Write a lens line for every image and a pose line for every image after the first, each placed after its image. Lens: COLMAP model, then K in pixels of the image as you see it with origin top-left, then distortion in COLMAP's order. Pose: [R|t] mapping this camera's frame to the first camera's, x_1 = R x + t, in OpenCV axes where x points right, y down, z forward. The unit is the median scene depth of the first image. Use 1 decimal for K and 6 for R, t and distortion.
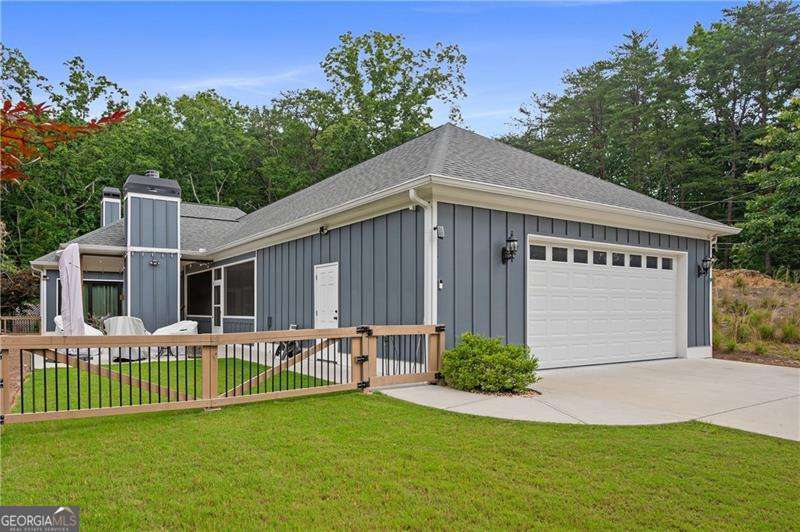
lens RADIAL K [[498.6, 0, 398.6], [0, 498.6, 313.3], [0, 0, 1]] dist [-0.000803, -0.001638]
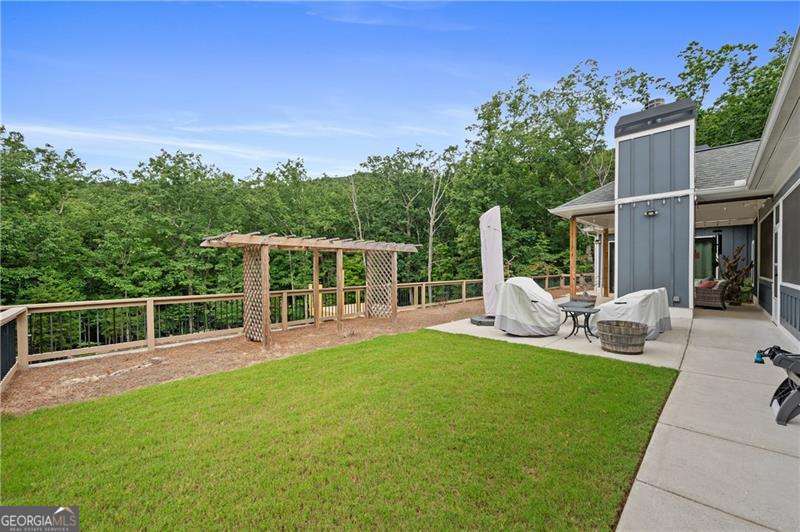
lens RADIAL K [[317.3, 0, 380.8], [0, 317.3, 270.1], [0, 0, 1]] dist [0.001178, -0.000001]
pose [[0.124936, 0.010406, -0.992110, -0.028332], [-0.002204, 0.999945, 0.010211, -0.011763], [0.992162, 0.000911, 0.124952, 0.466385]]
